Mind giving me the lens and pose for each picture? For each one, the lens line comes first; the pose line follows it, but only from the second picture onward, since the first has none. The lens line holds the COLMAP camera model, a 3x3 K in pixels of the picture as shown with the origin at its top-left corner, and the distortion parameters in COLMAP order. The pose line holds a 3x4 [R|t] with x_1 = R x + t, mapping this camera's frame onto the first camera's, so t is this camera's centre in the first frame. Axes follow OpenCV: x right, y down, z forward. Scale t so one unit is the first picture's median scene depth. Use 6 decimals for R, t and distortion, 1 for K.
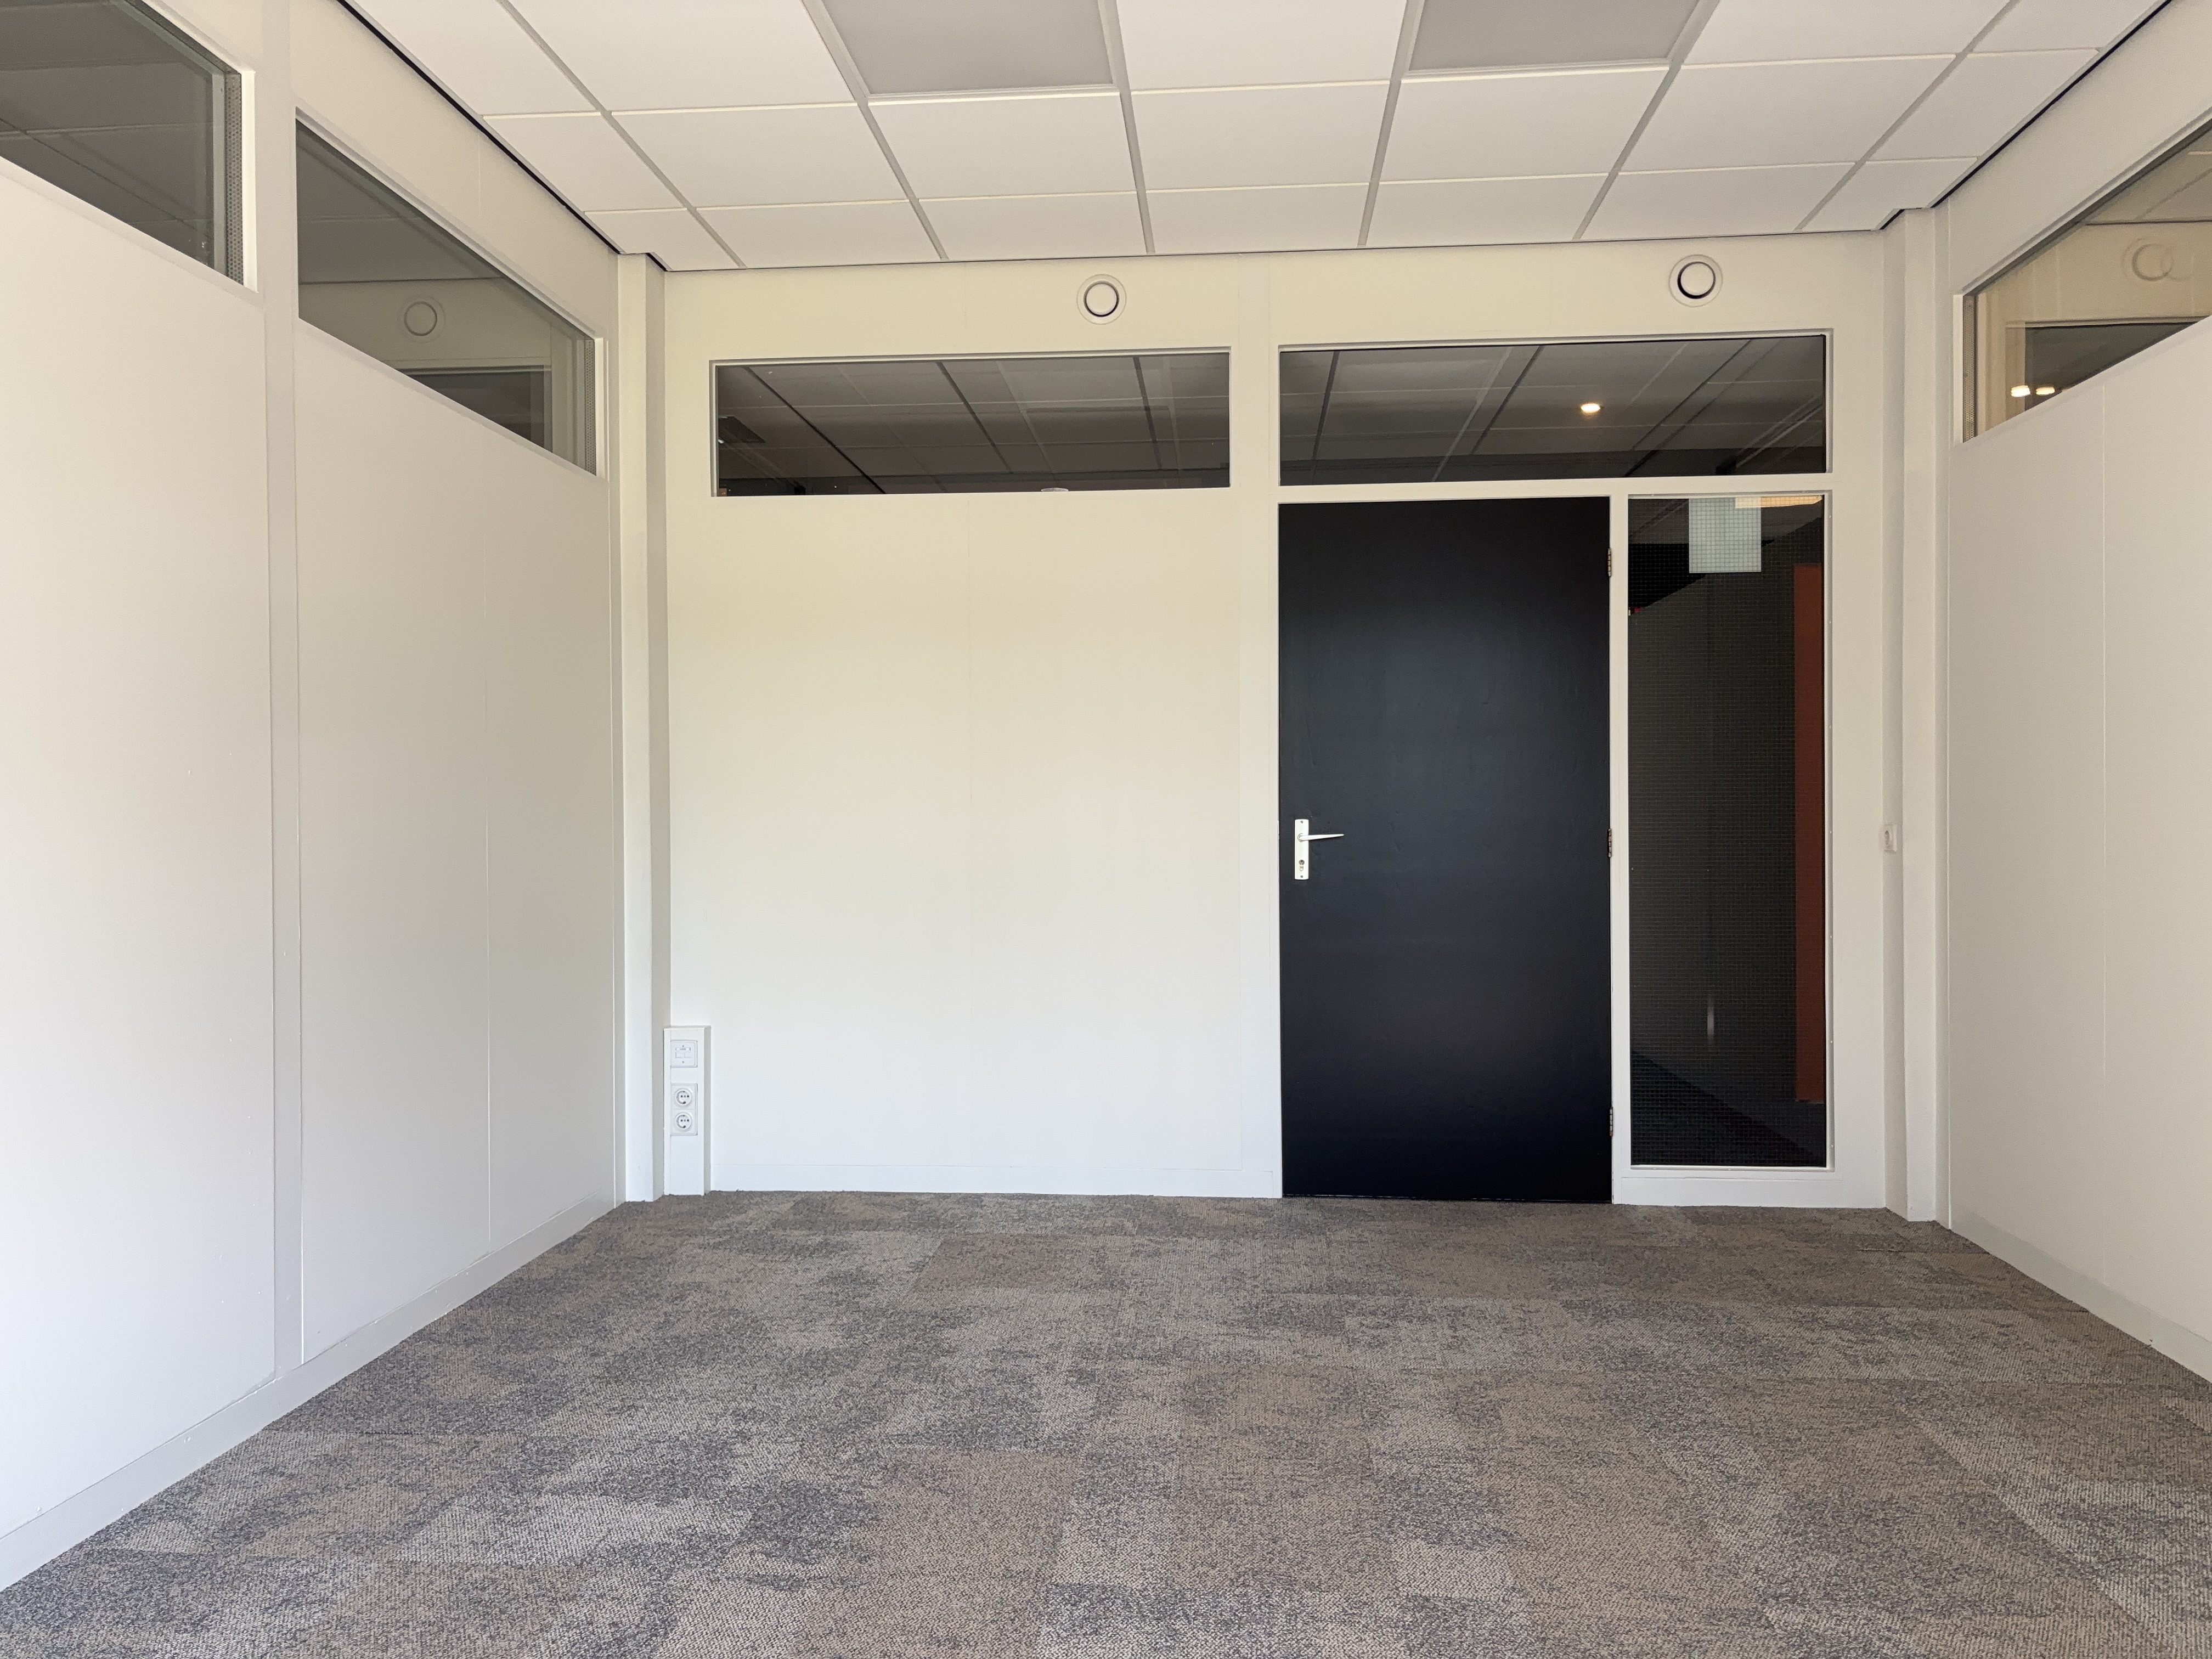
lens RADIAL K [[1672.4, 0, 1106.0], [0, 1672.4, 829.5], [0, 0, 1]] dist [0.054718, -0.076743]
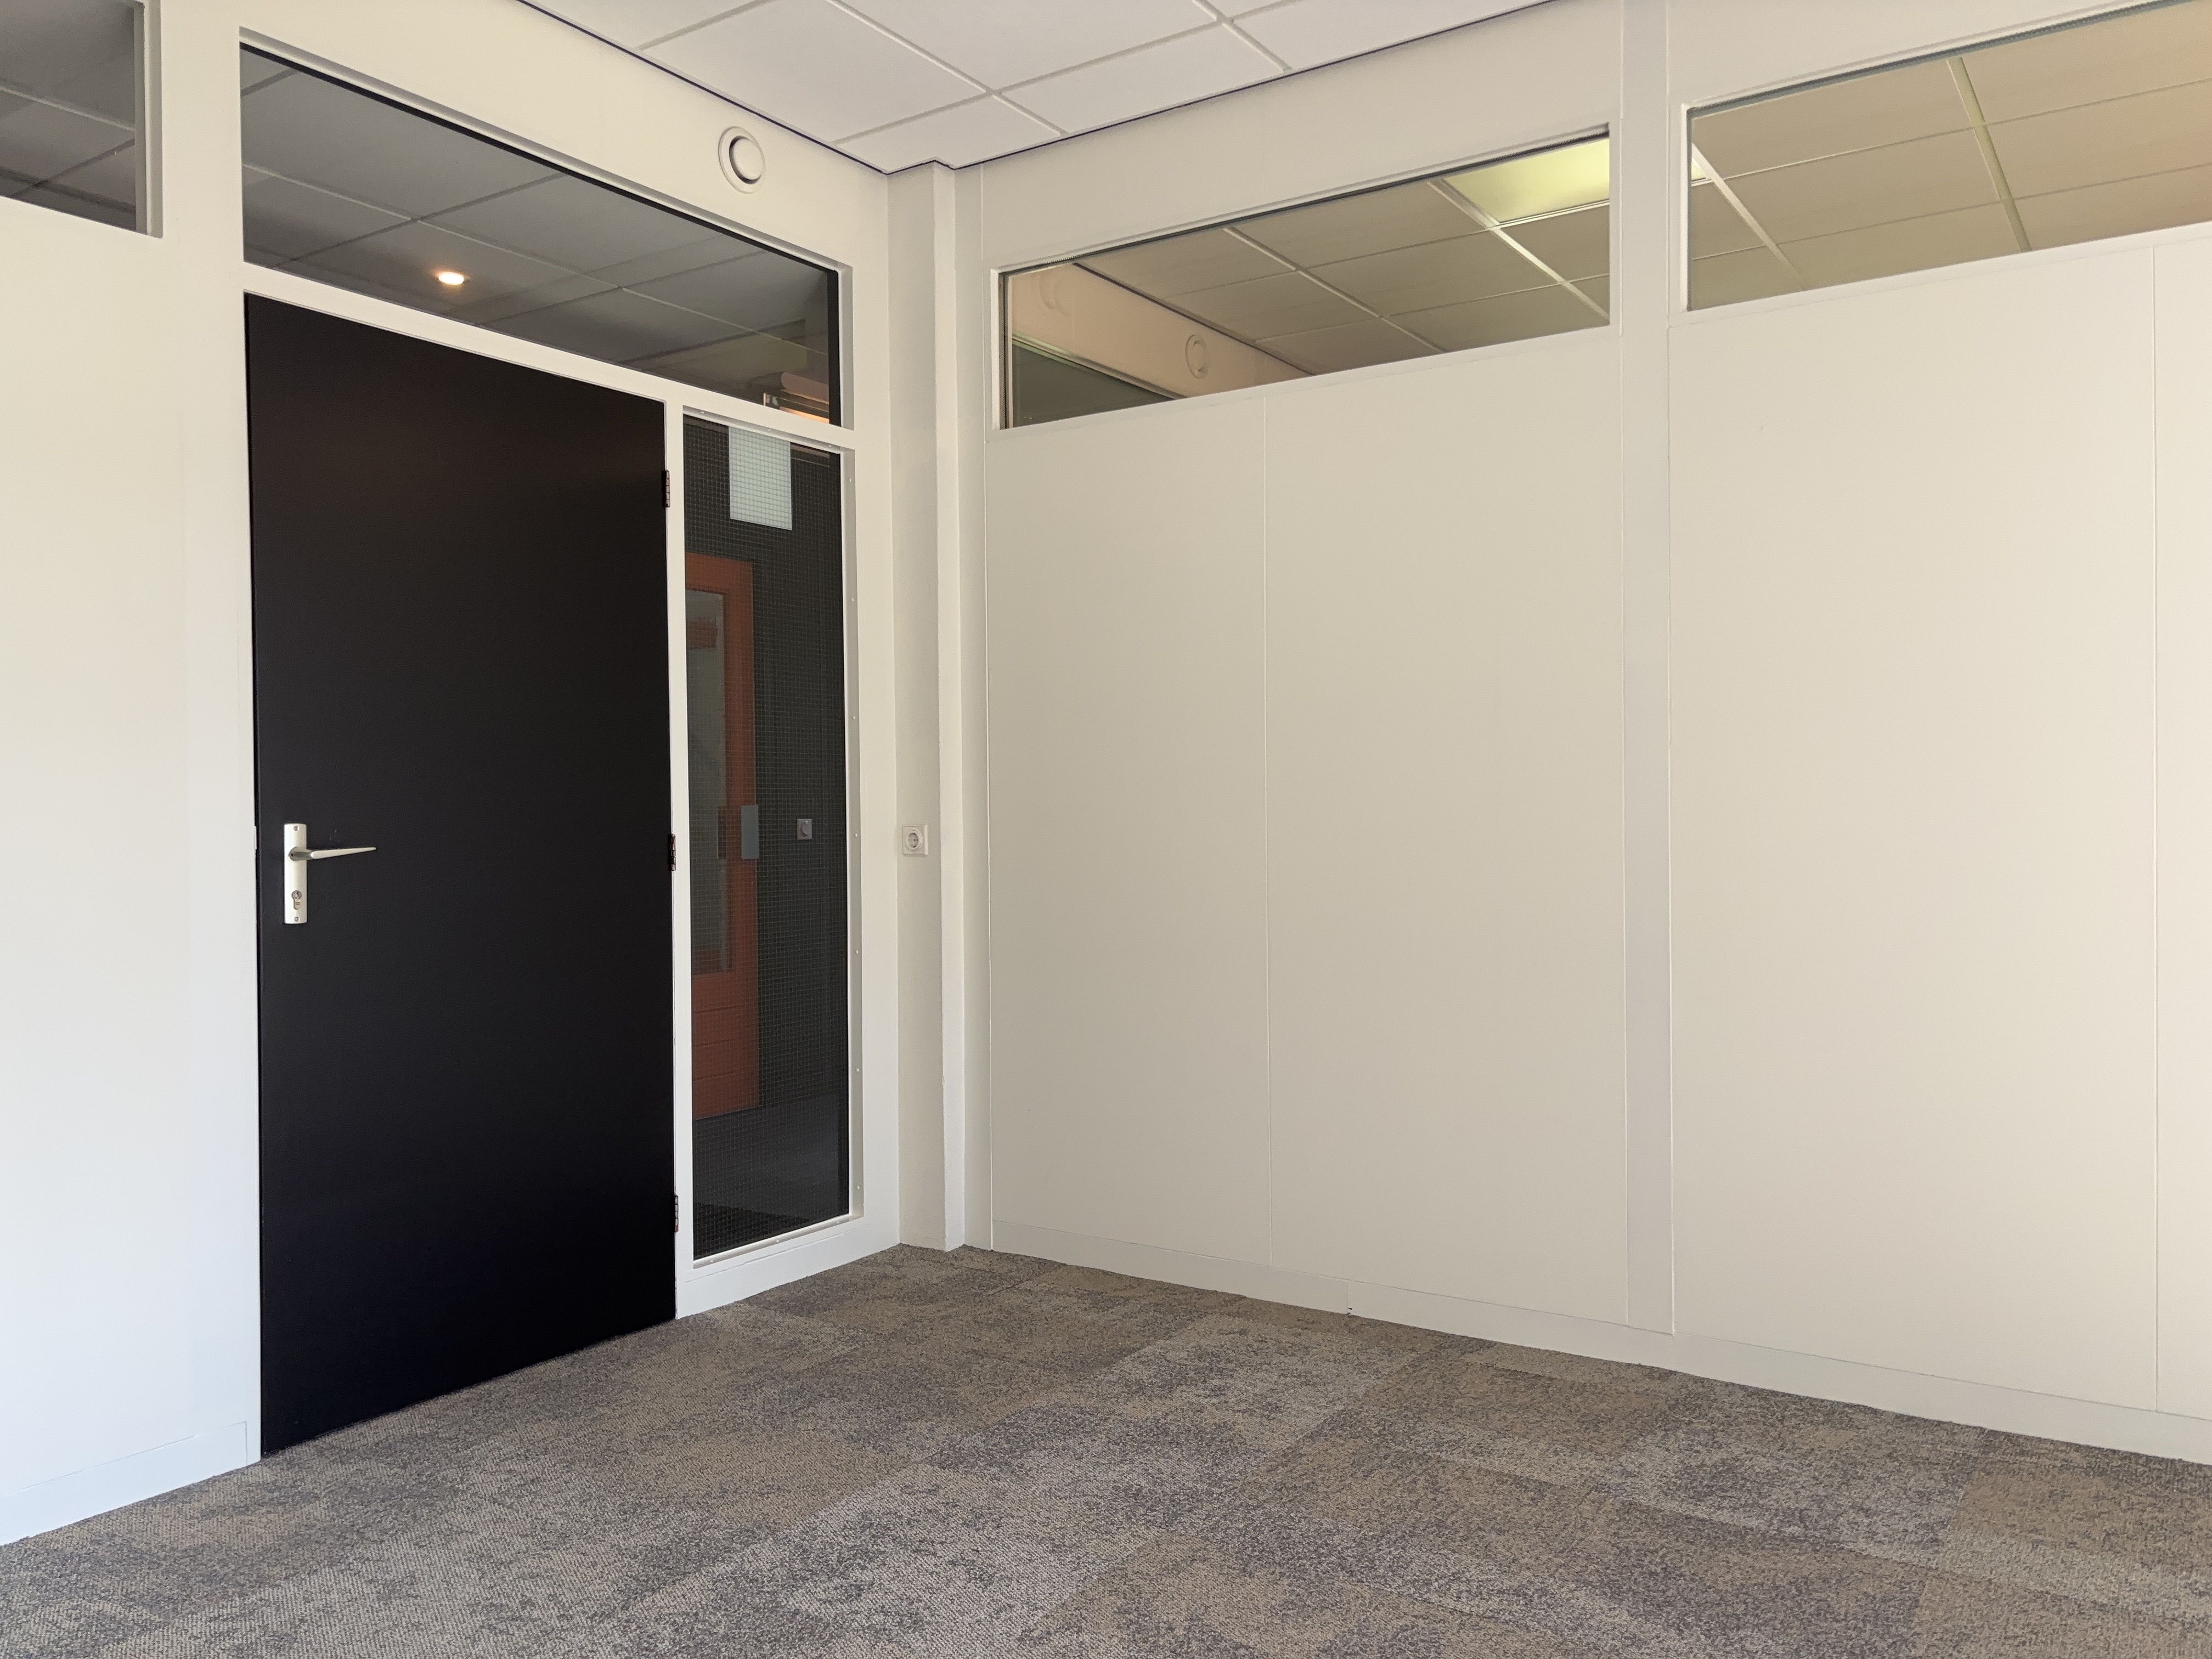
lens RADIAL K [[1672.4, 0, 1106.0], [0, 1672.4, 829.5], [0, 0, 1]] dist [0.054718, -0.076743]
pose [[0.489439, -0.008092, 0.872000, -0.347470], [0.011387, 0.999931, 0.002888, -0.003174], [-0.871963, 0.008516, 0.489497, 0.568089]]
